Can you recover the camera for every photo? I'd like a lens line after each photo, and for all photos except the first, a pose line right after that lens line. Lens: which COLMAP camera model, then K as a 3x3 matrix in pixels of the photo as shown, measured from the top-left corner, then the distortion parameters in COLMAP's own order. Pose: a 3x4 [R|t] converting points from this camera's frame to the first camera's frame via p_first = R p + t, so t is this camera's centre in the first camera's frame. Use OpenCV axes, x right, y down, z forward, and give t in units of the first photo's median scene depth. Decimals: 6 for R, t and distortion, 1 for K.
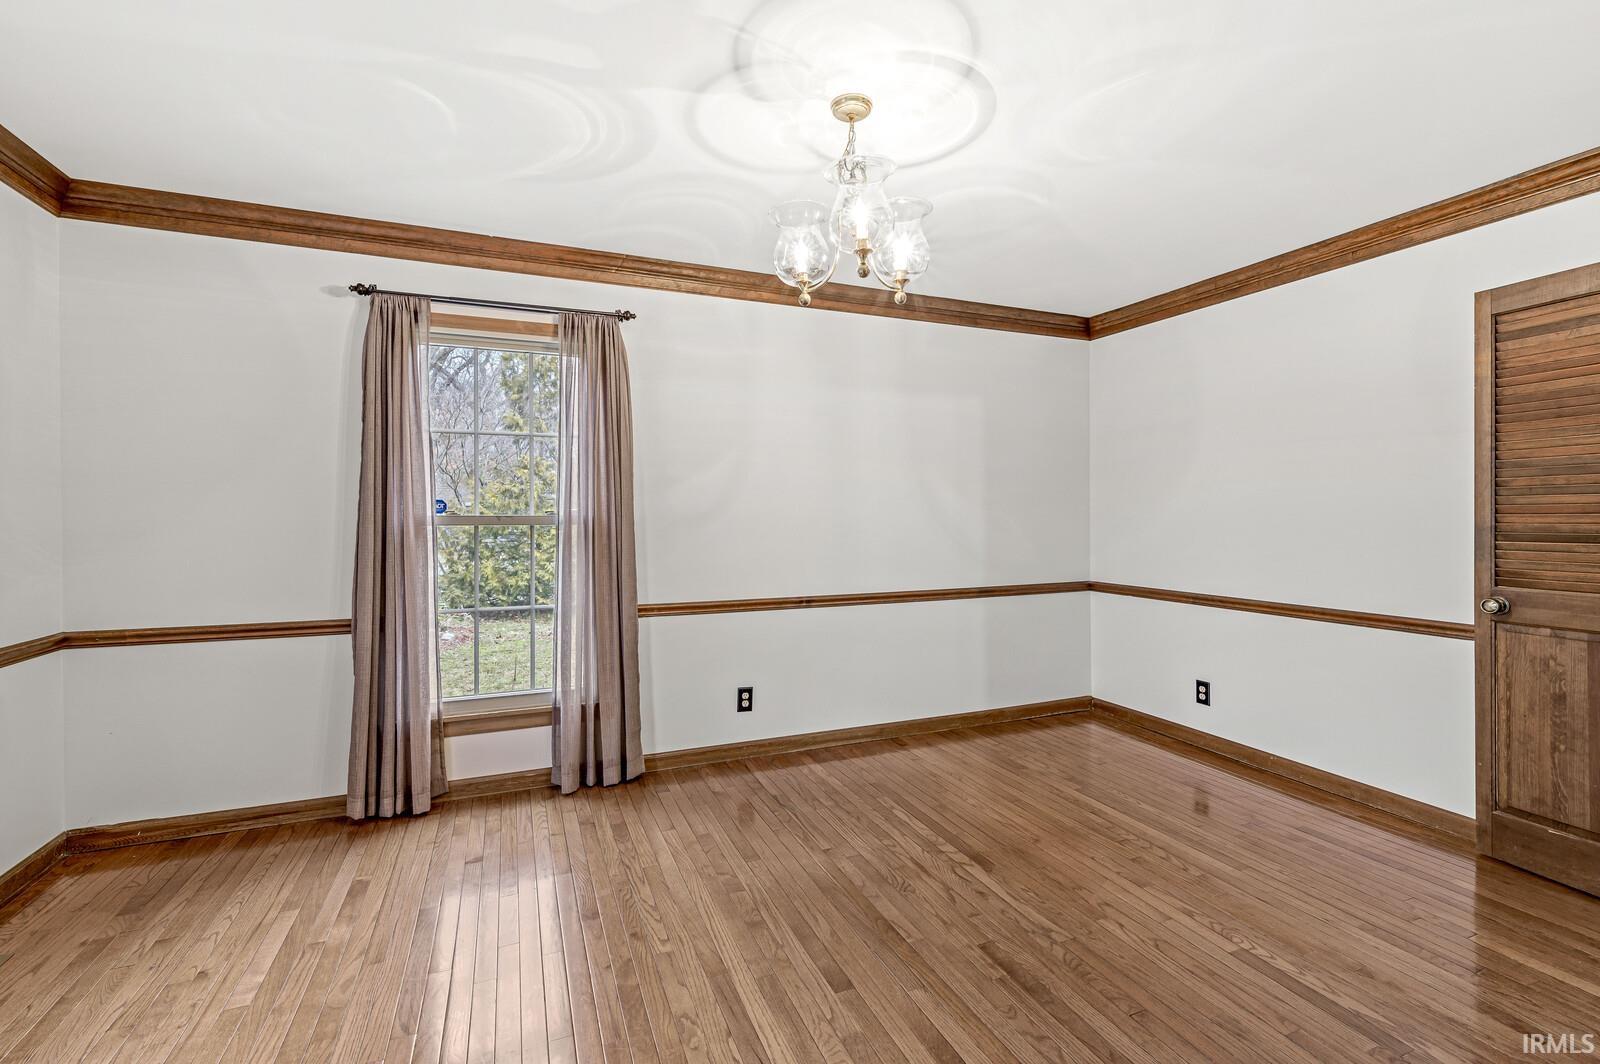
lens RADIAL K [[701.6, 0, 802.1], [0, 701.6, 518.5], [0, 0, 1]] dist [0.001628, -0.000796]
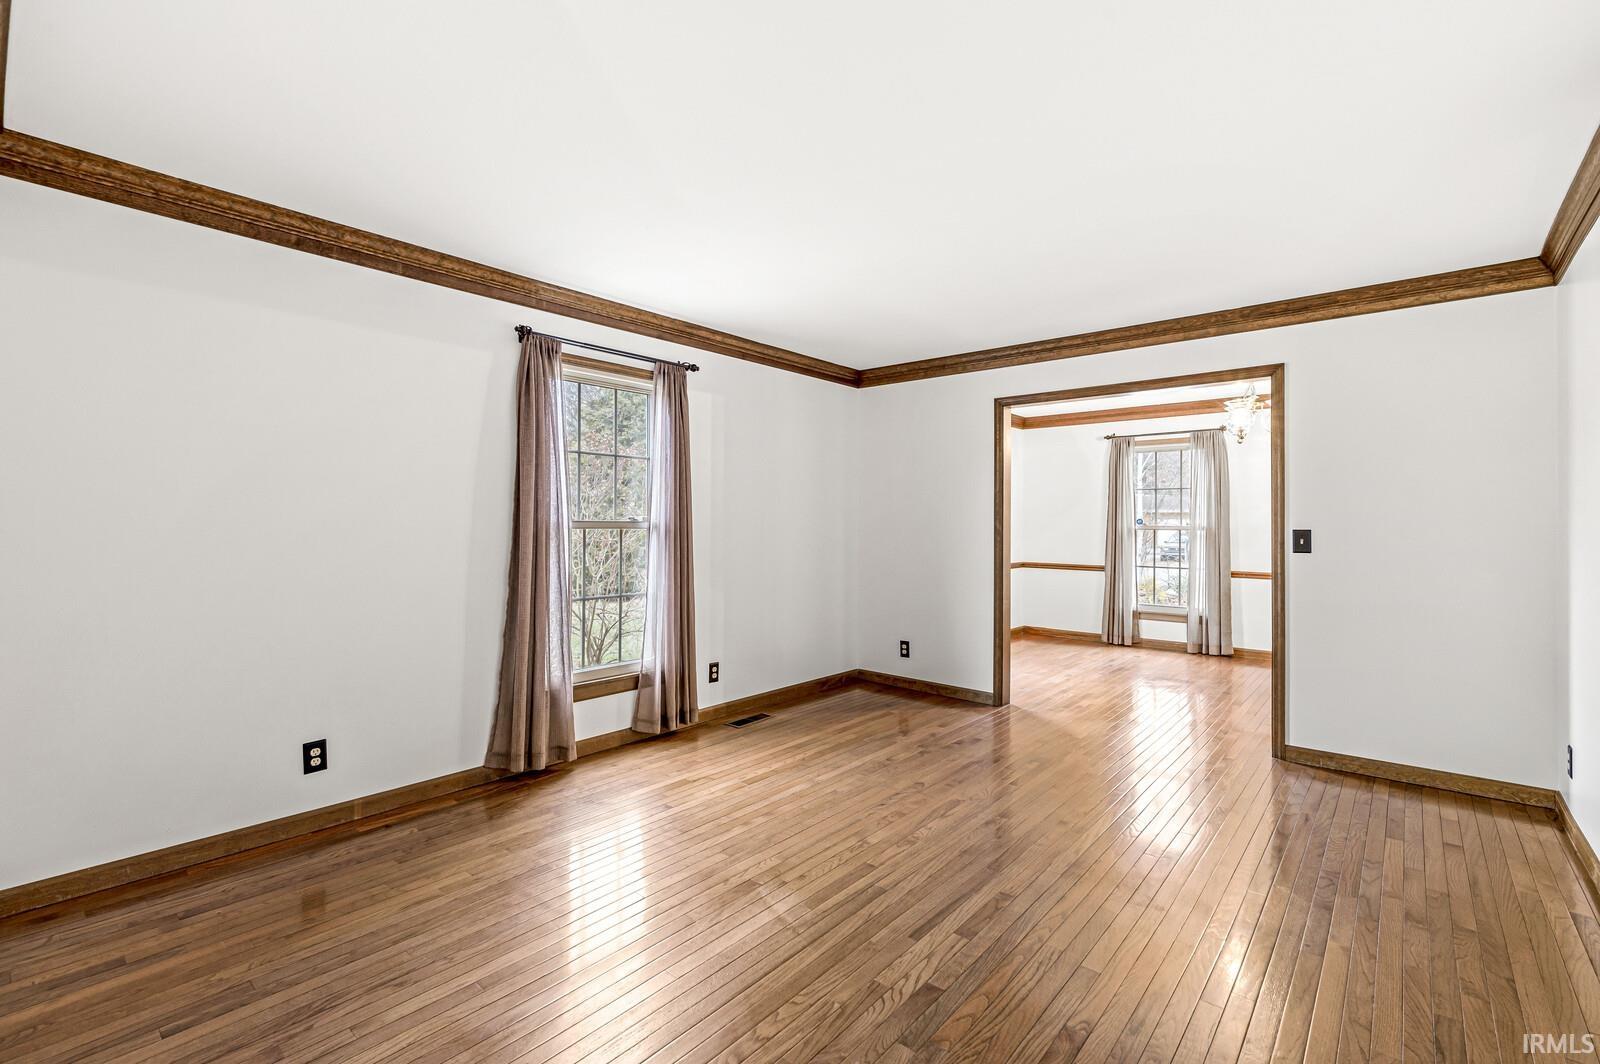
lens RADIAL K [[701.6, 0, 802.5], [0, 701.6, 519.5], [0, 0, 1]] dist [0.001628, -0.000796]
pose [[0.449246, 0.001383, -0.893407, 1.106922], [-0.009940, 0.999945, -0.003450, -0.005668], [0.893353, 0.010430, 0.449235, -1.094545]]
